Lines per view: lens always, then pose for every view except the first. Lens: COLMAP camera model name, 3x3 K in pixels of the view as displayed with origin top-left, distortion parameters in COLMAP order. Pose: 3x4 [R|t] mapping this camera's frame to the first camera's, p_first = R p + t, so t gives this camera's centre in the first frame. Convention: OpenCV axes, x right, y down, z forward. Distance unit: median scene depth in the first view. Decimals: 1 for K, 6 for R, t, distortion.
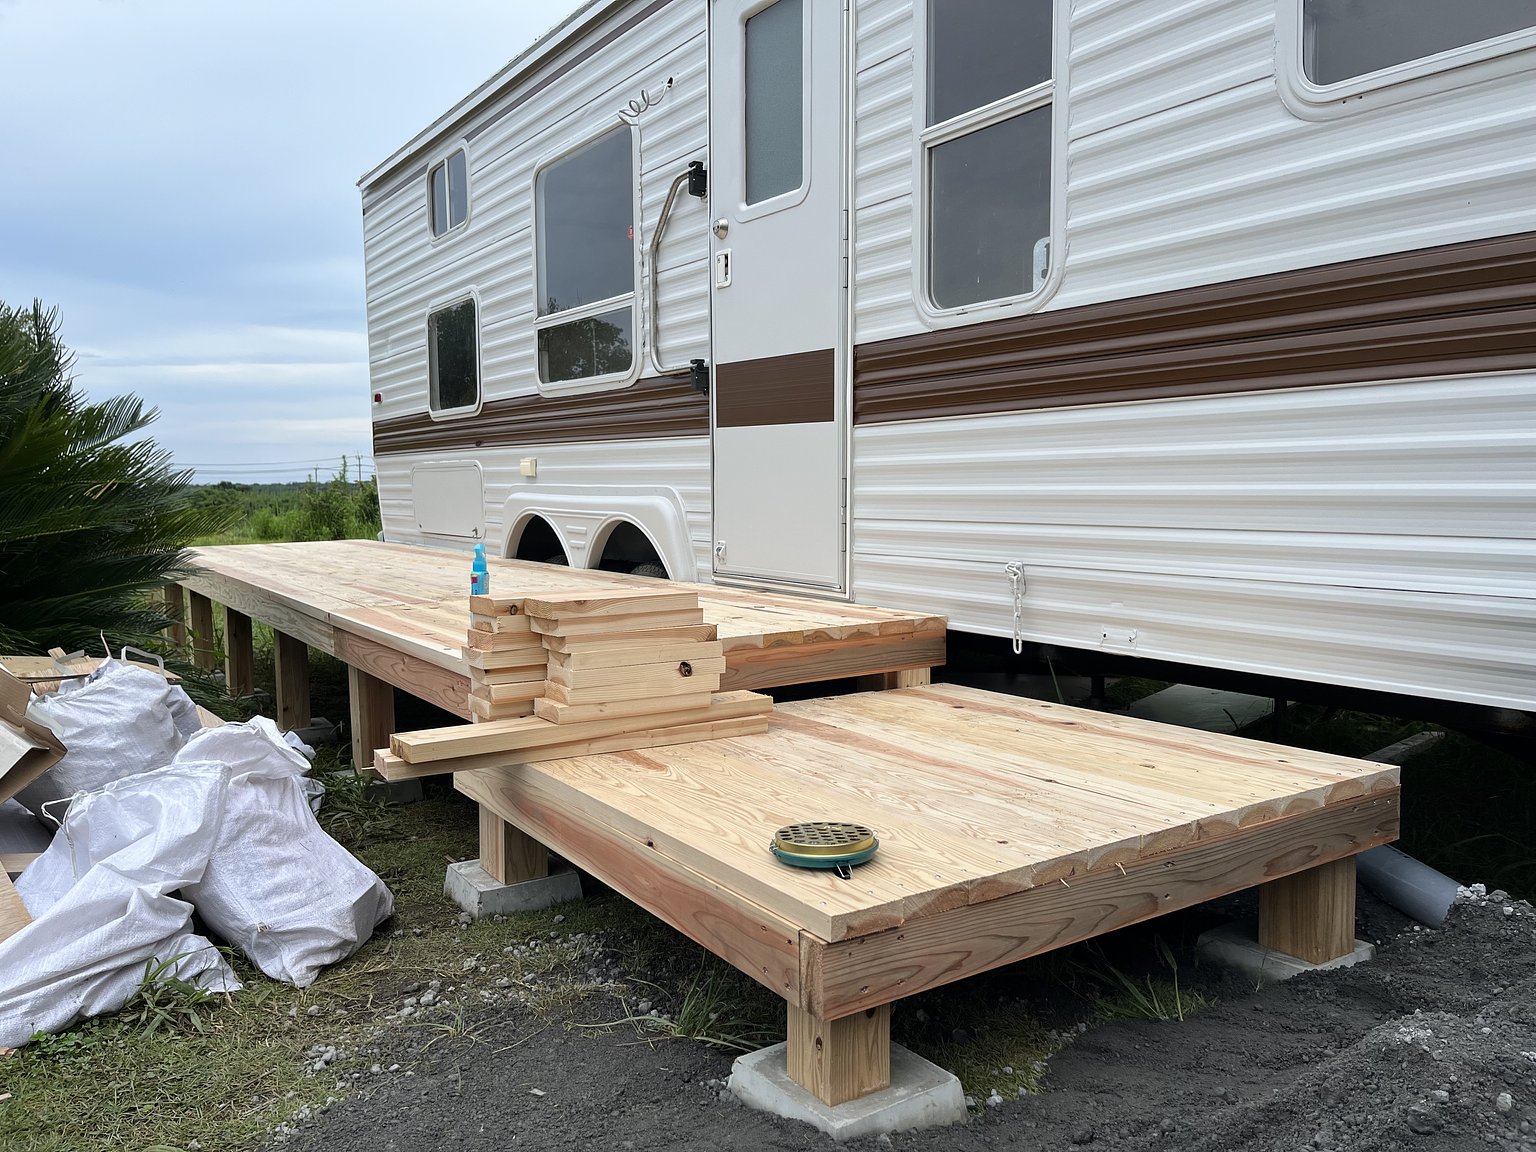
lens RADIAL K [[1172.4, 0, 767.3], [0, 1172.4, 575.4], [0, 0, 1]] dist [-0.002928, -0.000189]
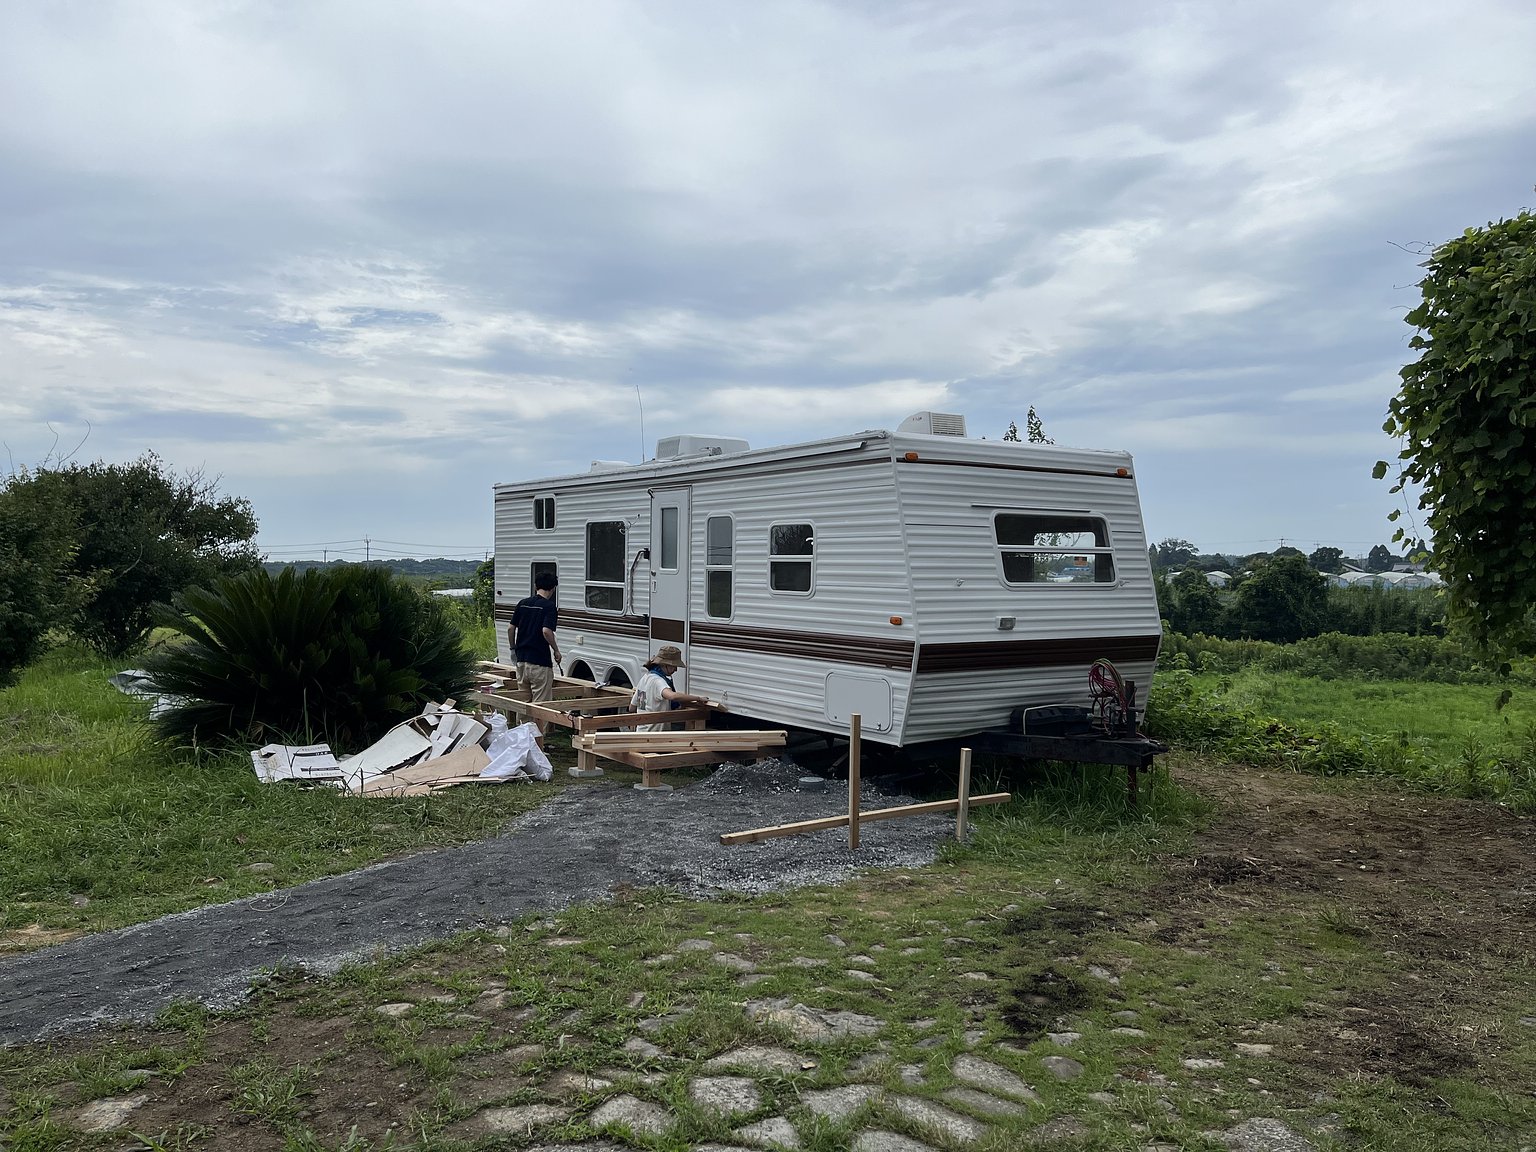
lens RADIAL K [[1172.4, 0, 767.4], [0, 1172.4, 578.0], [0, 0, 1]] dist [-0.002928, -0.000189]
pose [[0.999836, 0.017754, 0.003584, 0.226021], [-0.017438, 0.997074, -0.074422, -0.061117], [-0.004894, 0.074348, 0.997220, -1.863918]]
